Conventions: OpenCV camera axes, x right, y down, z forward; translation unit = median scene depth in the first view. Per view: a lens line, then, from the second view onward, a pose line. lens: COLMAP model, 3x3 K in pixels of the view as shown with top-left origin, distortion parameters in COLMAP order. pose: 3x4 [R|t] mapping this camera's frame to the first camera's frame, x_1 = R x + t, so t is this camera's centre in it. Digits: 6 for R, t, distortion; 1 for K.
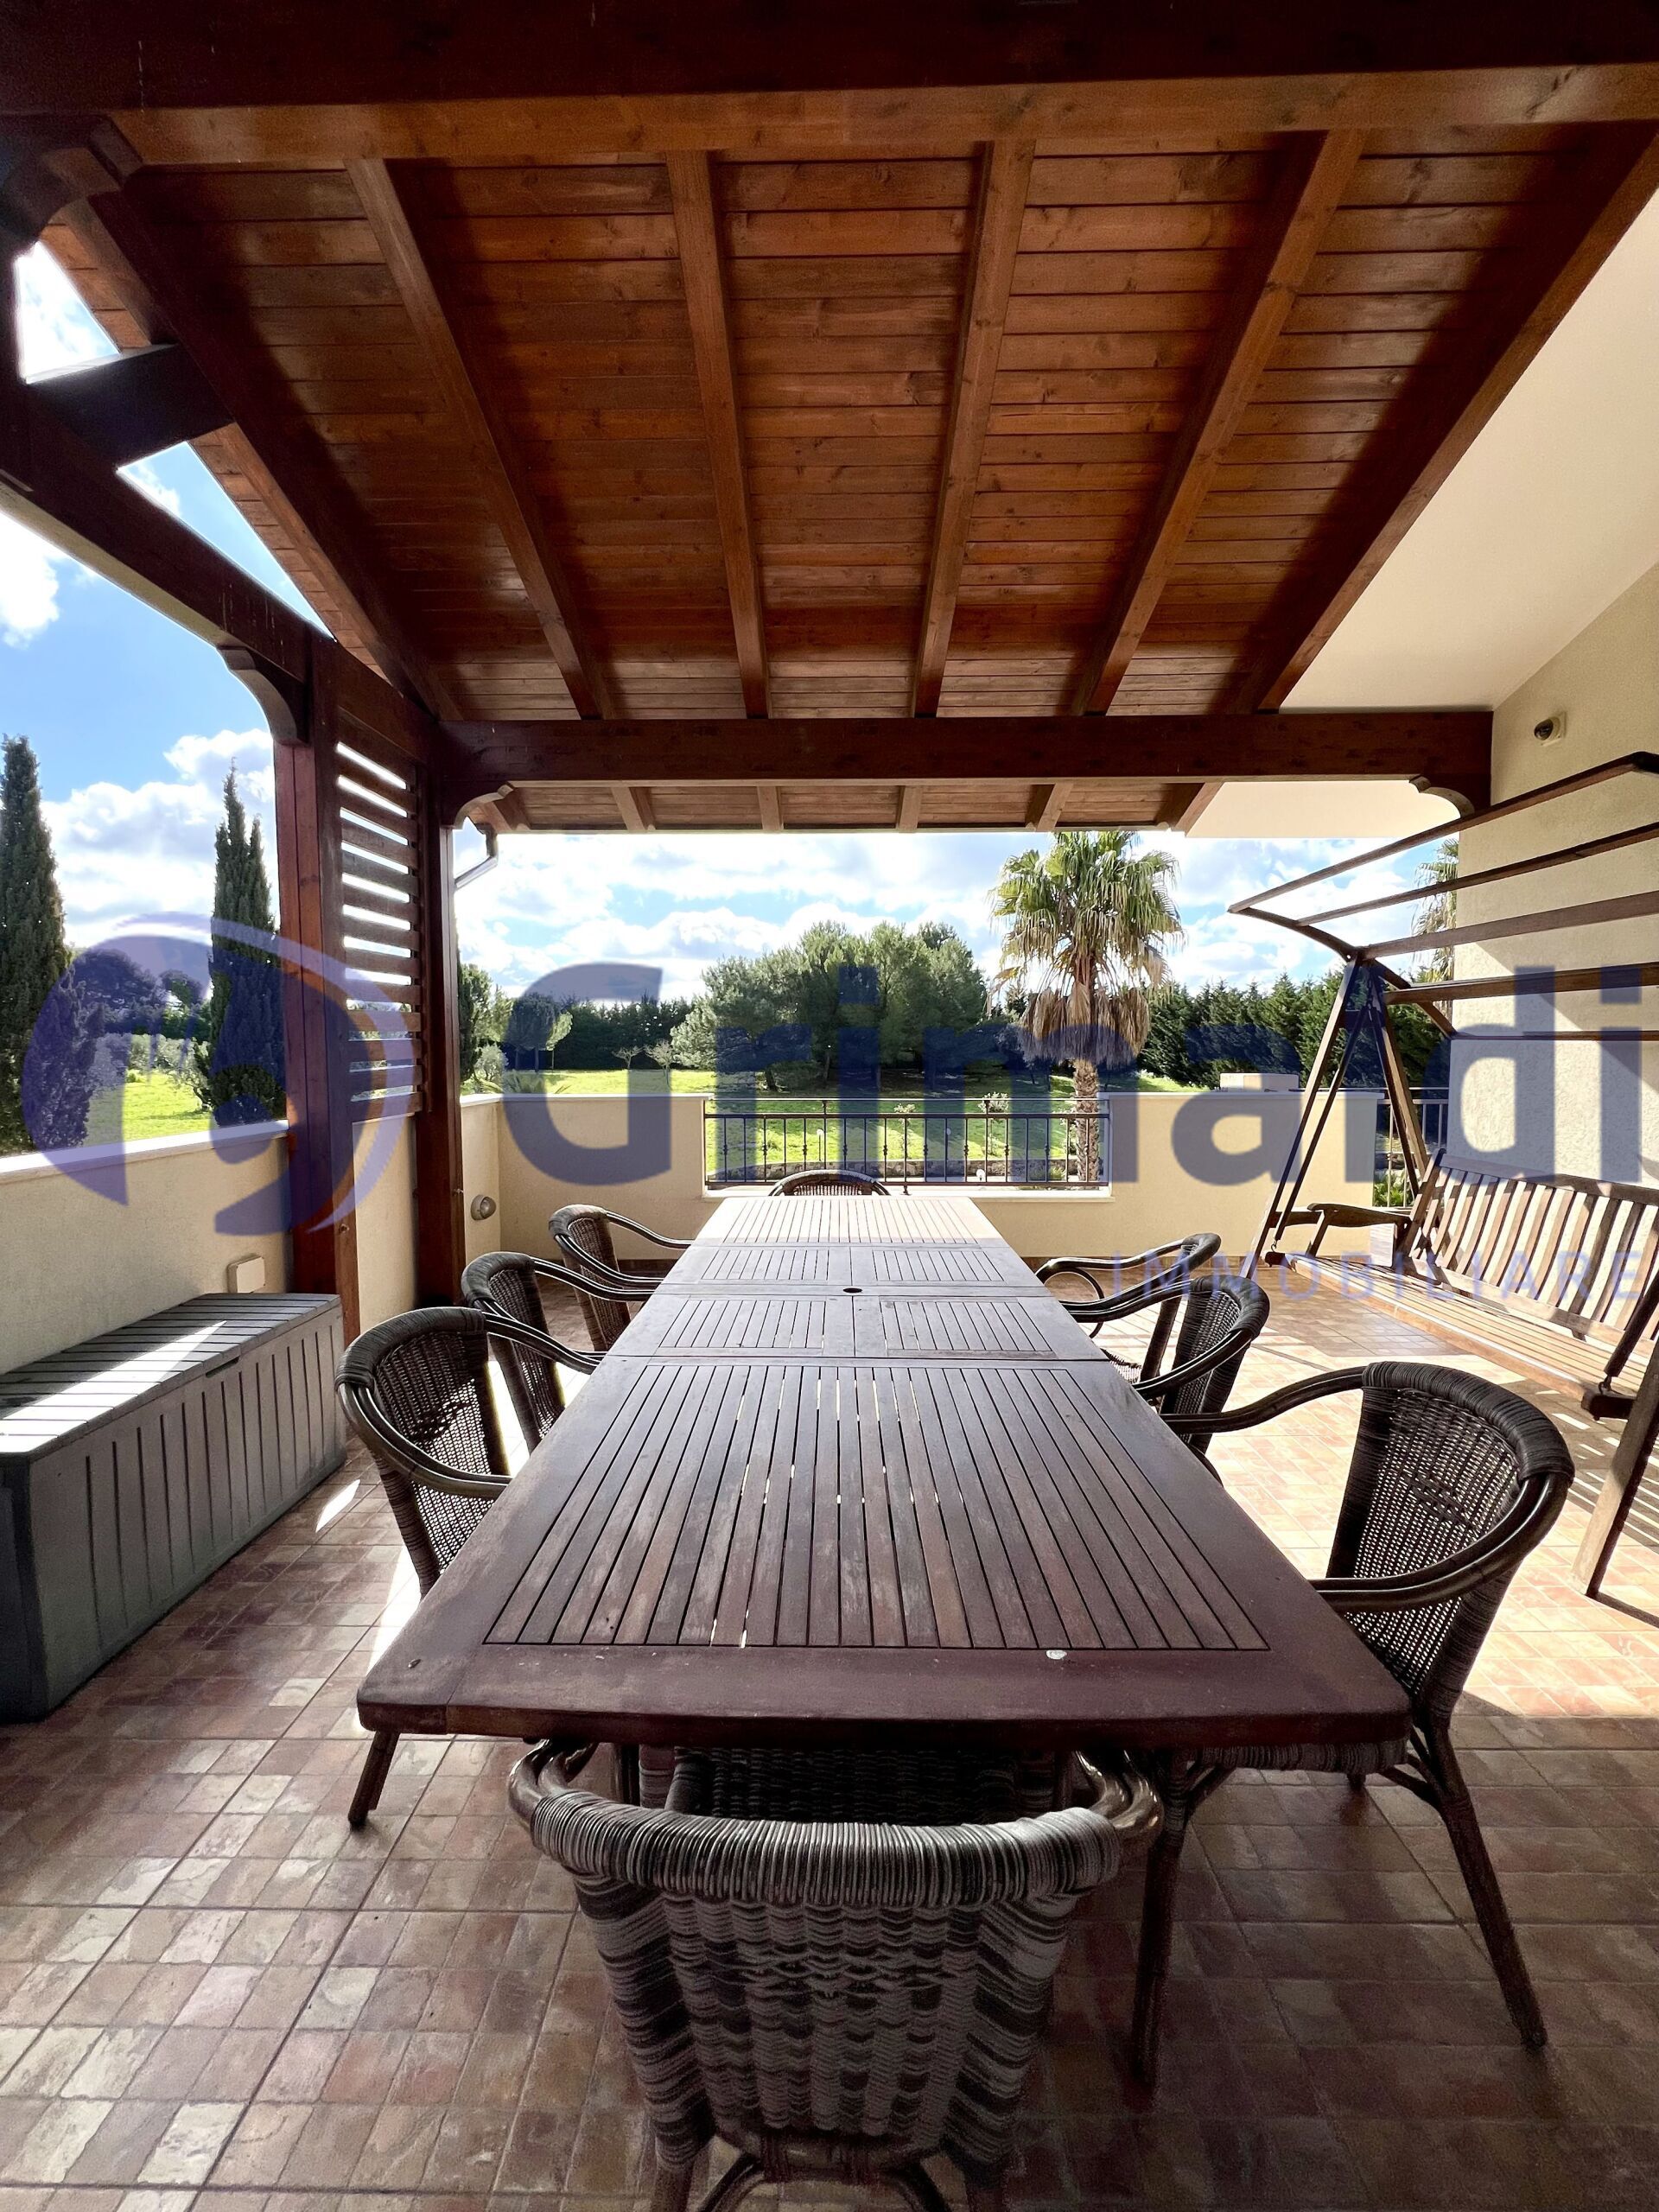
lens RADIAL K [[883.1, 0, 815.7], [0, 883.1, 1104.2], [0, 0, 1]] dist [-0.000461, -0.000037]
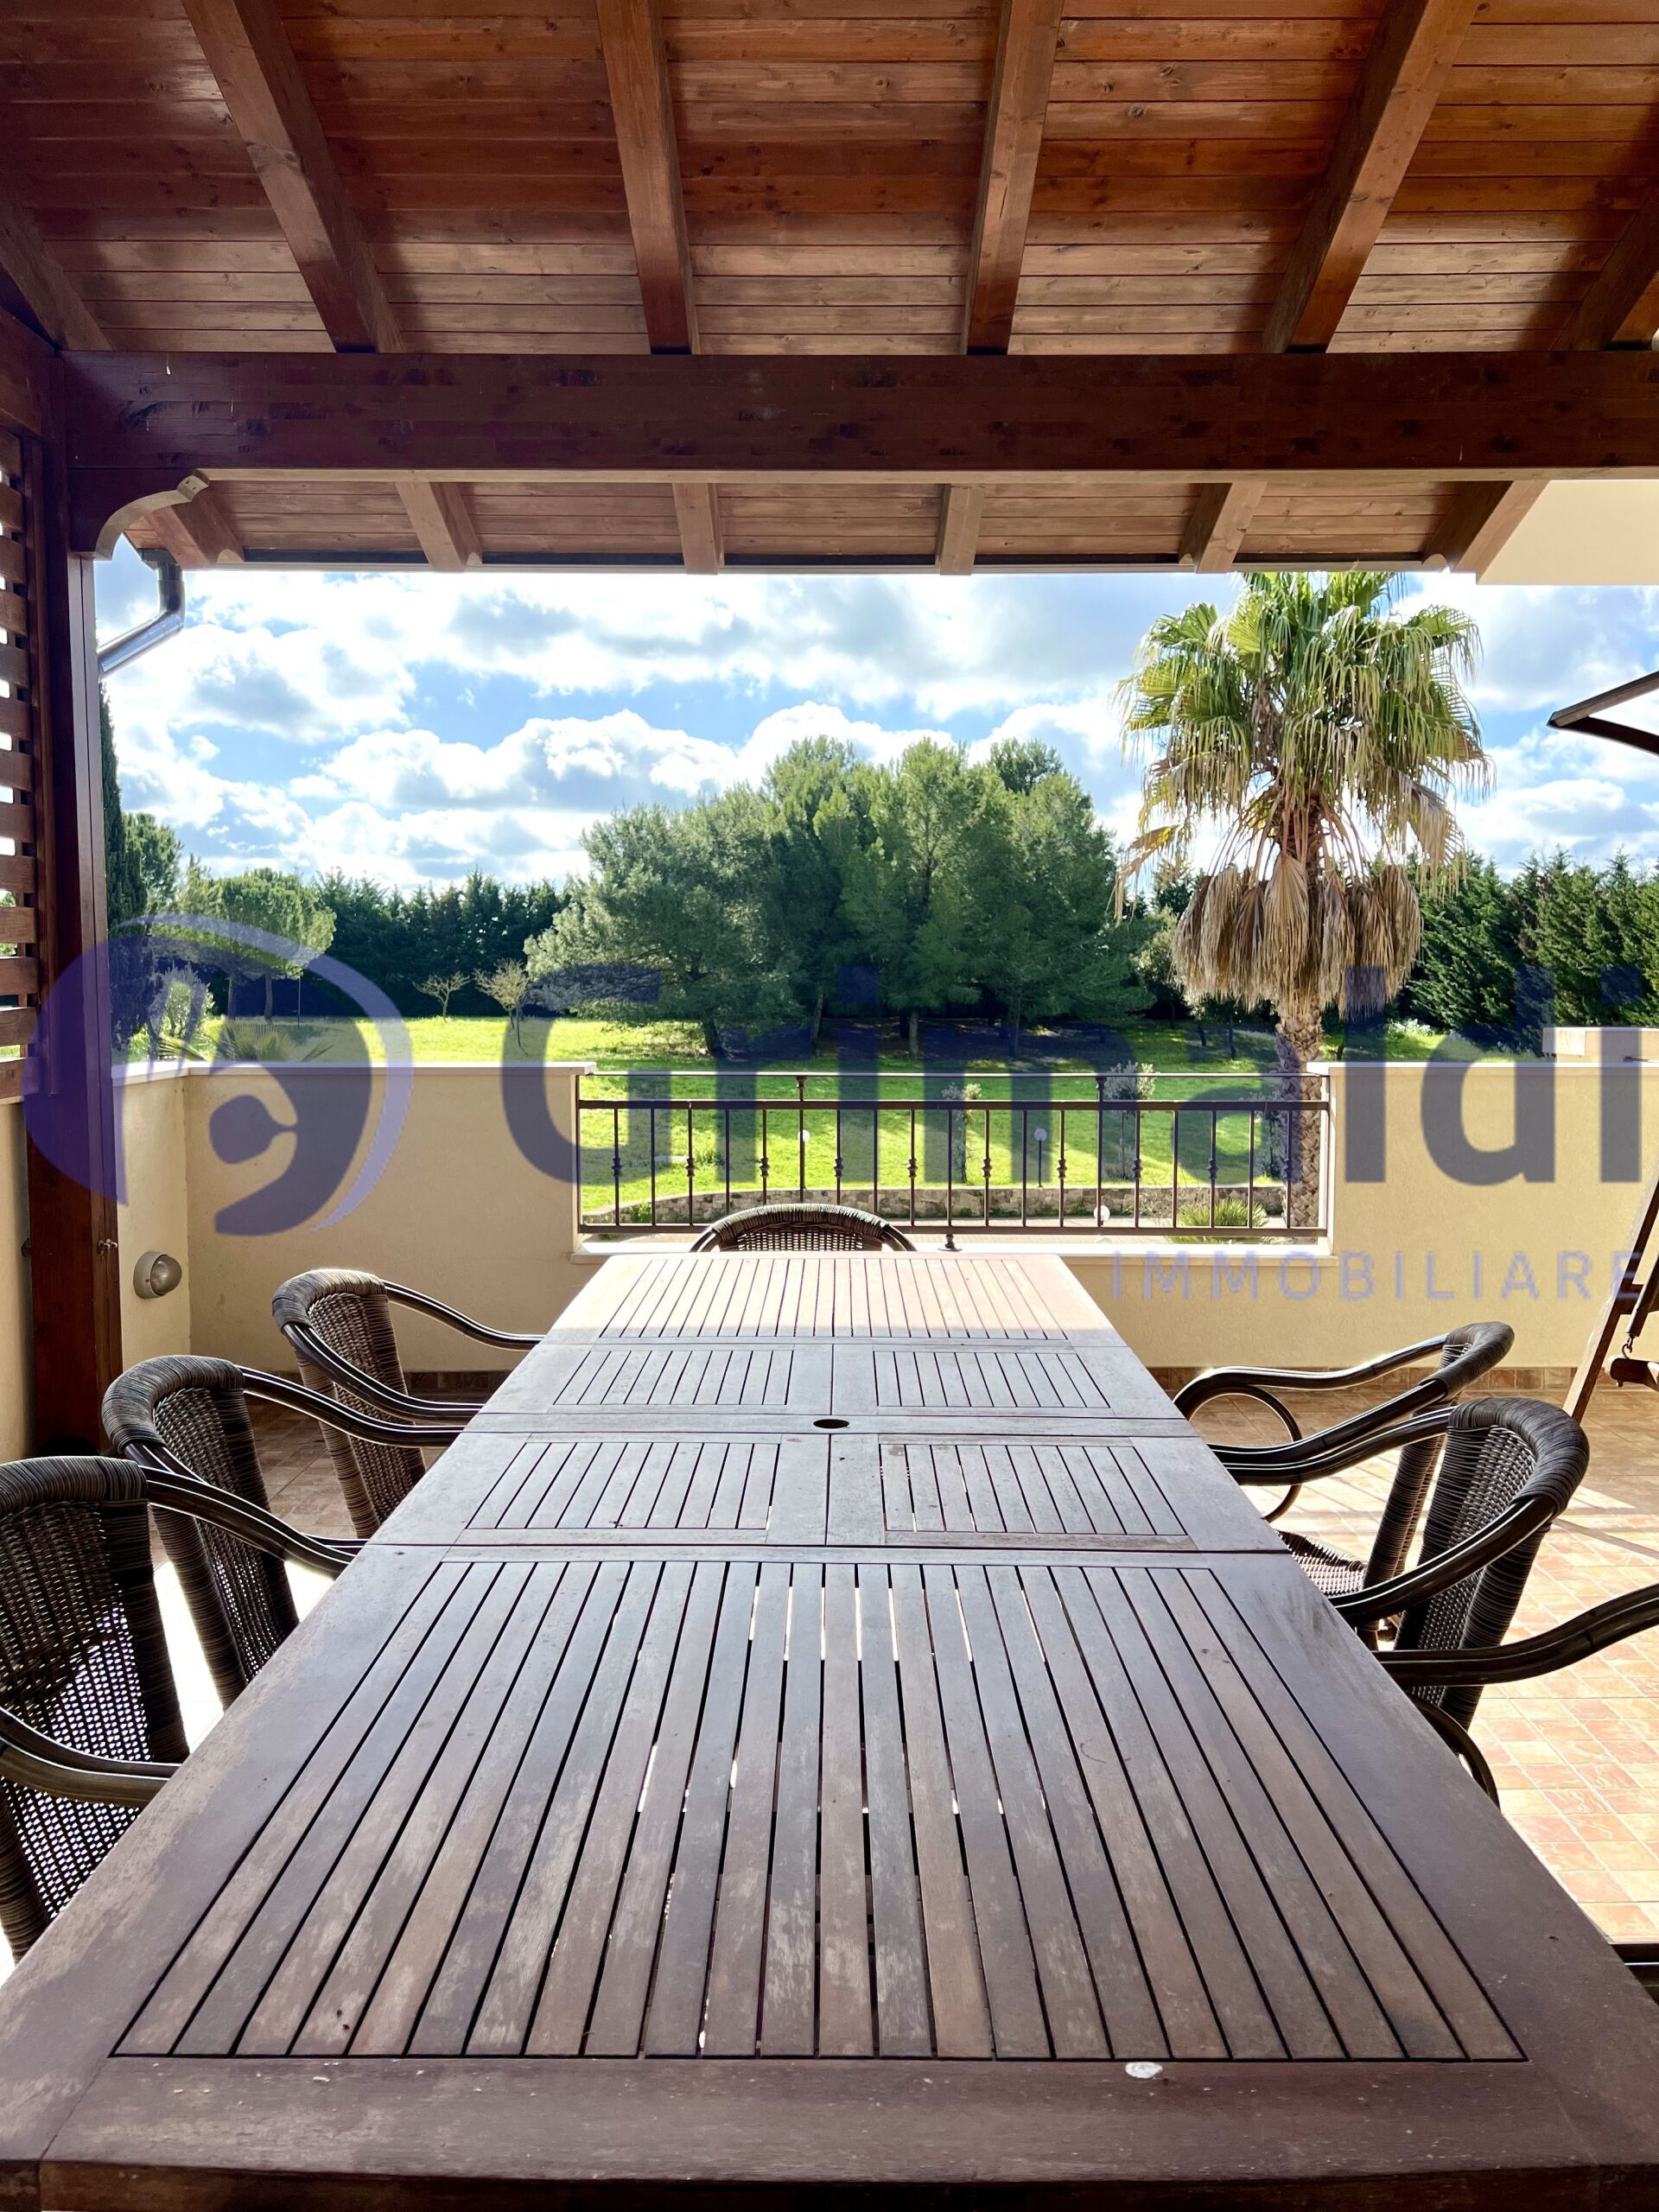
lens RADIAL K [[1651.5, 0, 820.0], [0, 1651.5, 1114.5], [0, 0, 1]] dist [0.046814, -0.047795]
pose [[0.999916, 0.002510, 0.012742, 0.013414], [-0.002755, 0.999811, 0.019236, 0.000183], [-0.012691, -0.019270, 0.999734, -0.010082]]
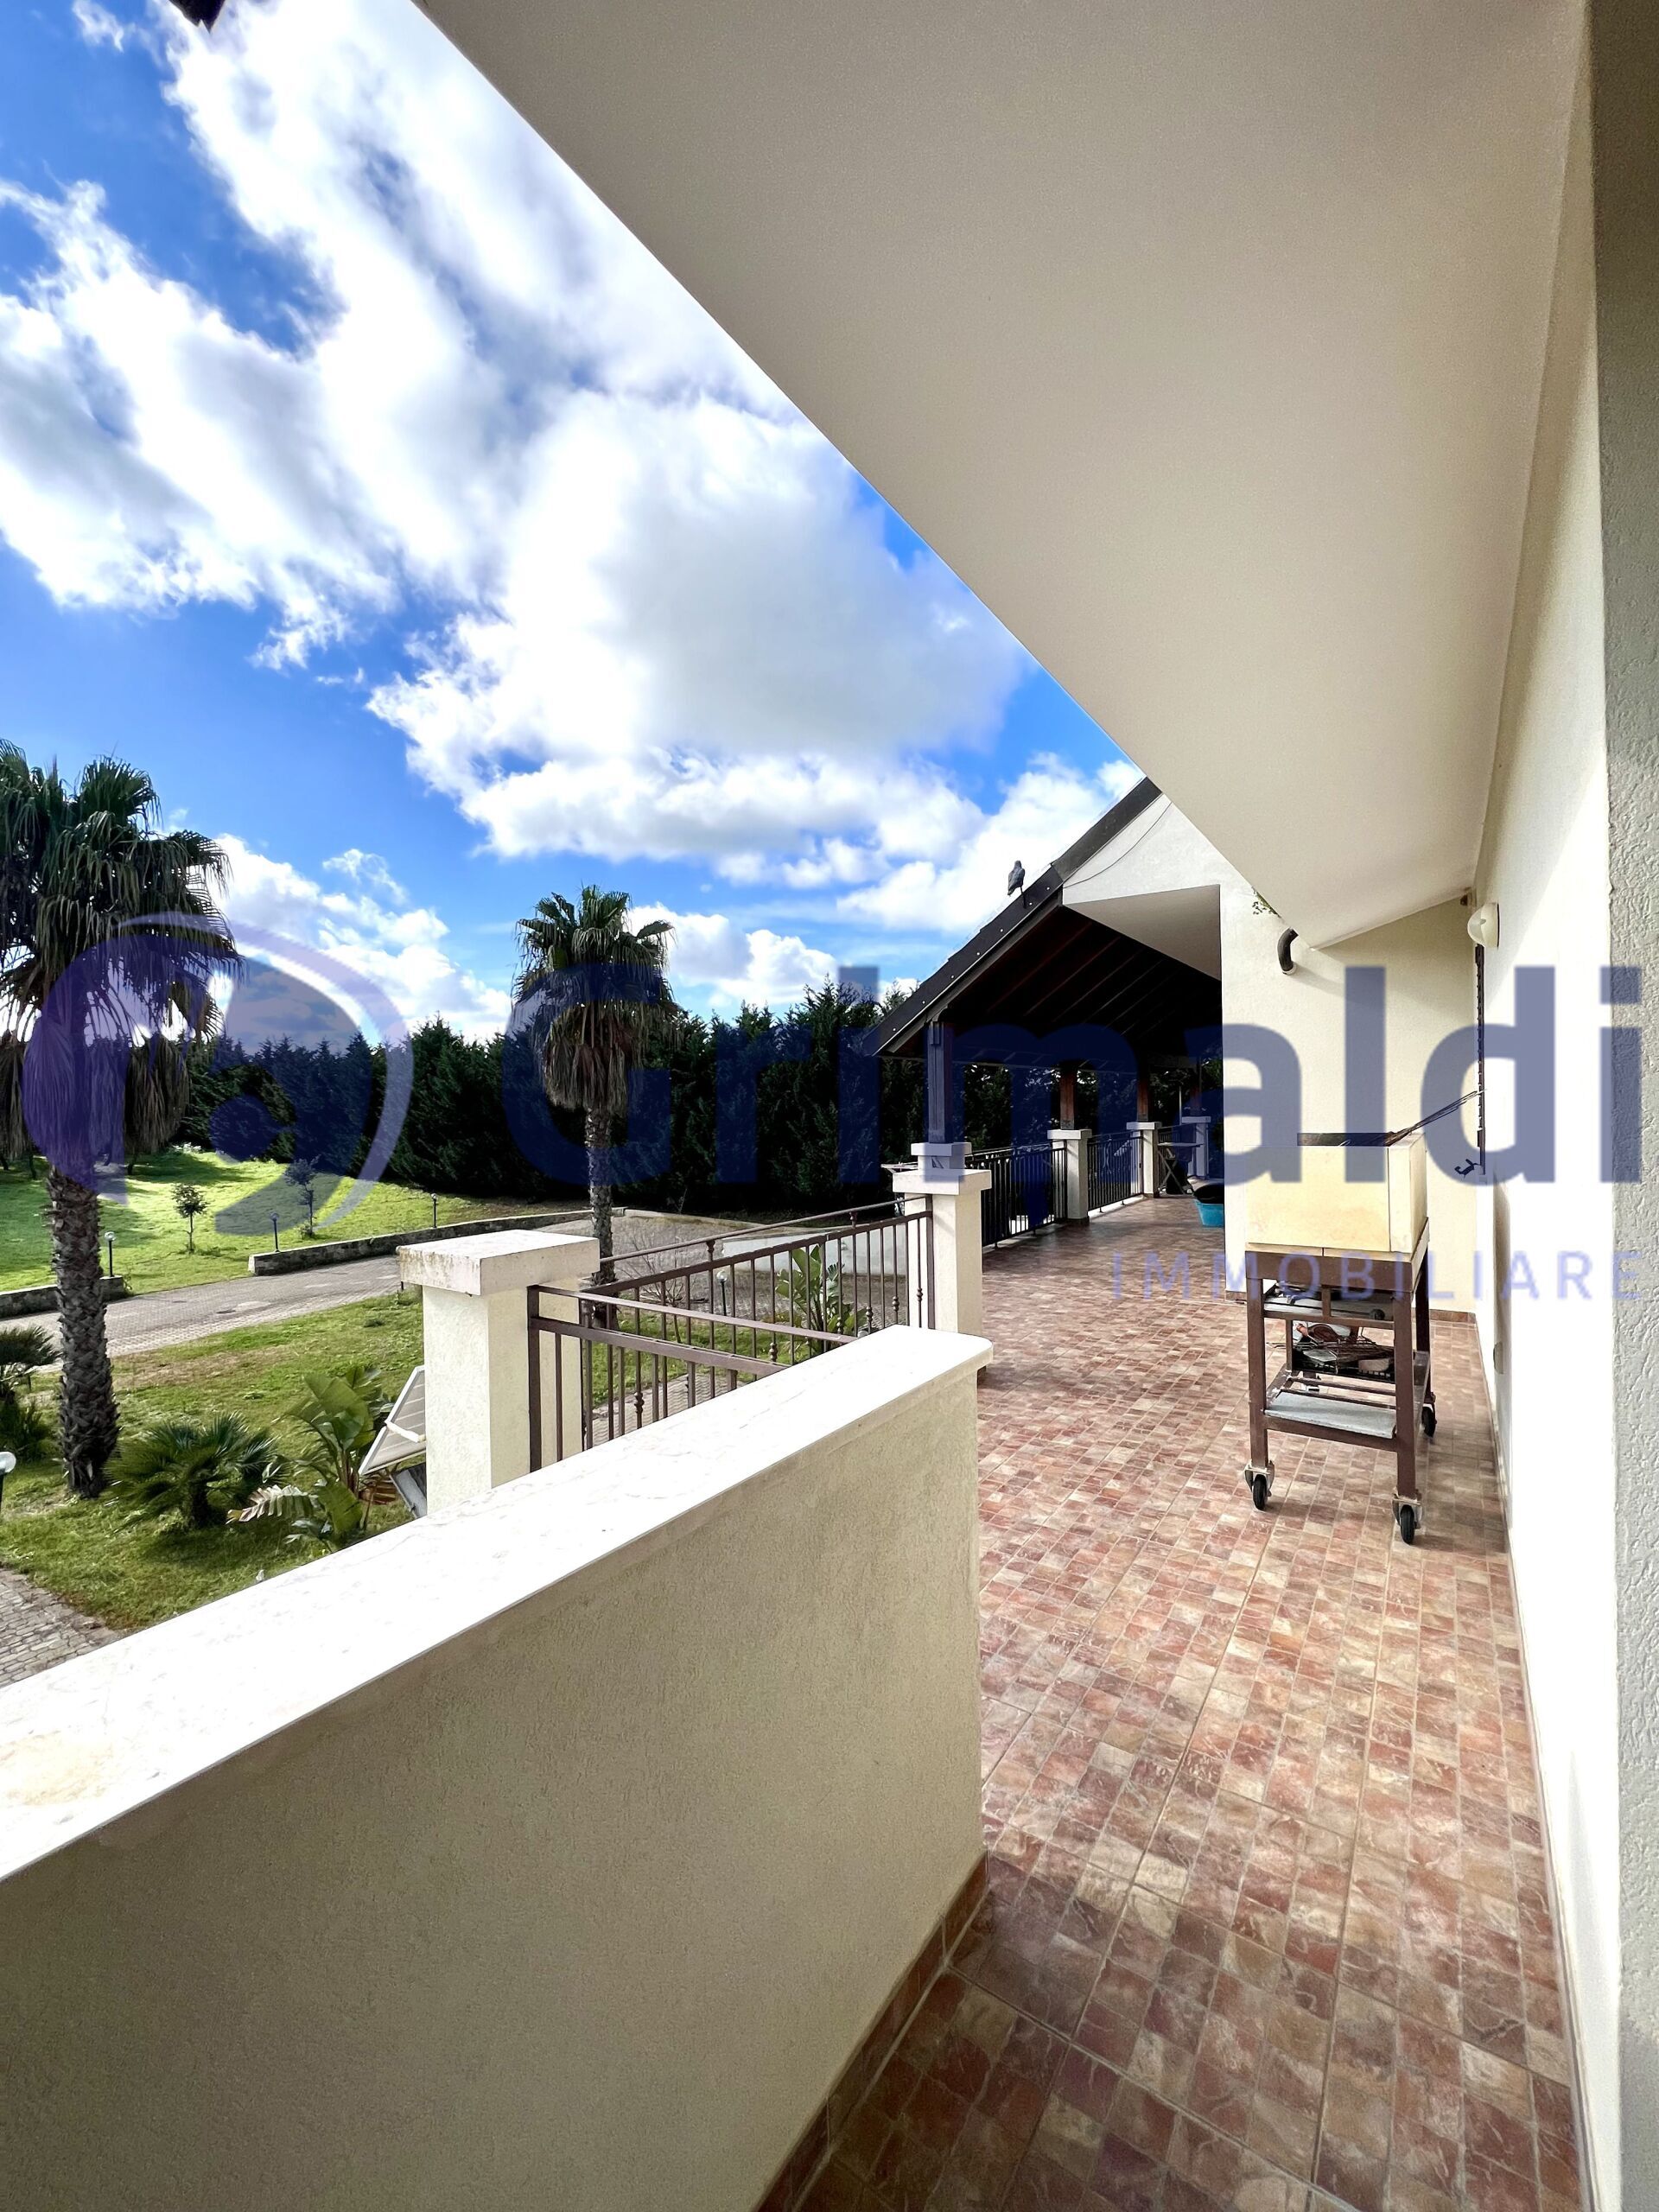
lens RADIAL K [[883.1, 0, 828.9], [0, 883.1, 1098.5], [0, 0, 1]] dist [-0.000461, -0.000037]
pose [[0.554010, -0.004698, 0.832497, 0.434170], [0.068541, 0.996847, -0.039987, -0.117836], [-0.829684, 0.079213, 0.552585, 1.105828]]
